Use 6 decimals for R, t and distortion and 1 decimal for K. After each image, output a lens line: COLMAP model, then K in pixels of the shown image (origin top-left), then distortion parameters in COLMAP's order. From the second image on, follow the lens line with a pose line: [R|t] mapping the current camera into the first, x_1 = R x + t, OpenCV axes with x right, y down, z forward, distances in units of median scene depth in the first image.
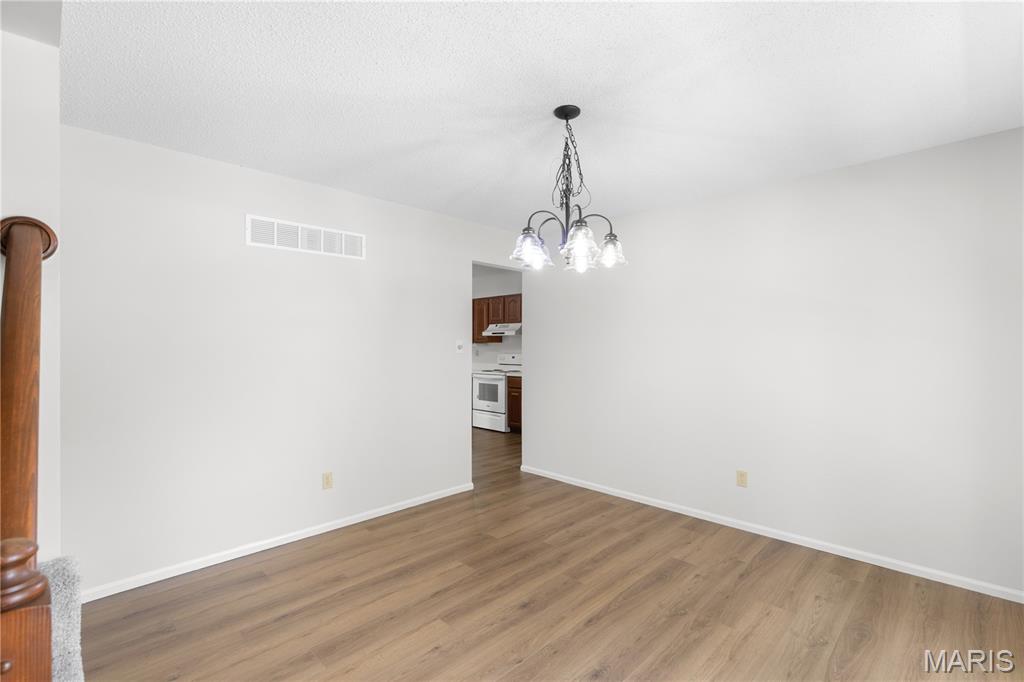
lens RADIAL K [[462.1, 0, 509.6], [0, 462.1, 347.3], [0, 0, 1]] dist [0.001737, -0.000685]
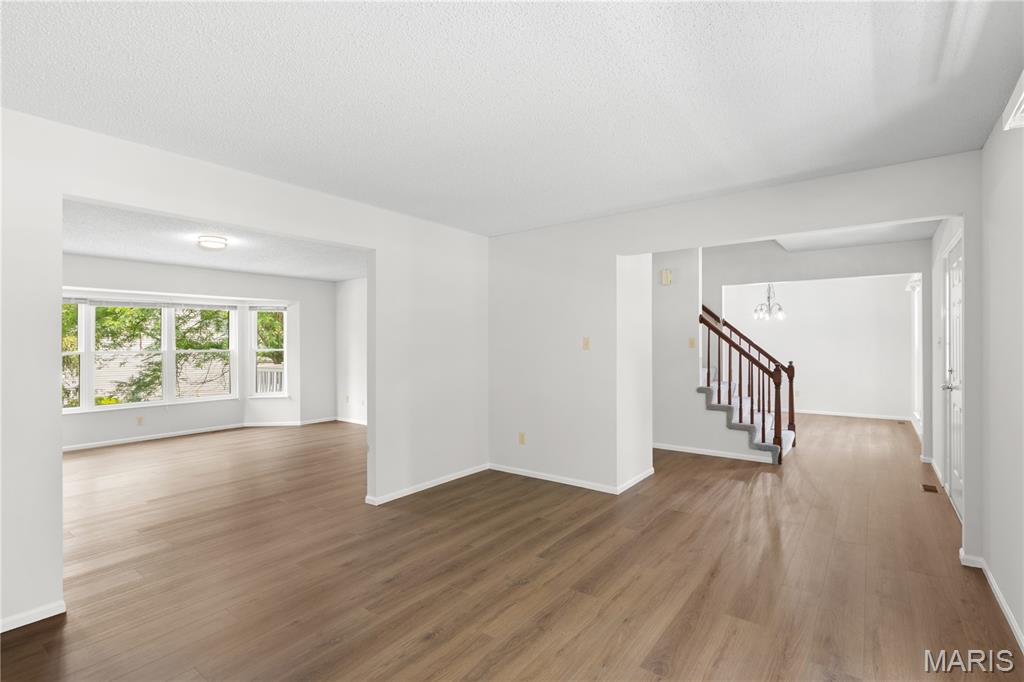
lens RADIAL K [[462.1, 0, 531.3], [0, 462.1, 335.2], [0, 0, 1]] dist [0.001737, -0.000685]
pose [[0.990833, 0.008471, 0.134826, -2.040146], [-0.008404, 0.999964, -0.001069, -0.042706], [-0.134830, -0.000073, 0.990869, -2.095204]]
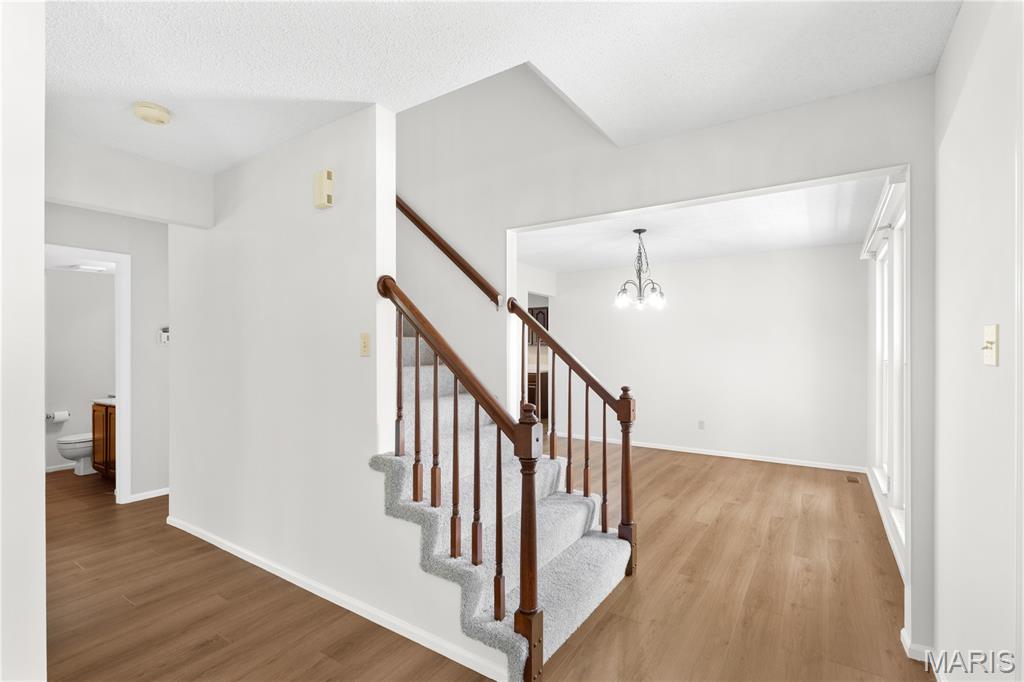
lens RADIAL K [[462.1, 0, 515.9], [0, 462.1, 340.2], [0, 0, 1]] dist [0.001737, -0.000685]
pose [[0.982414, 0.011641, 0.186351, -0.772081], [-0.011433, 0.999932, -0.002191, -0.025325], [-0.186364, 0.000022, 0.982481, -0.863224]]
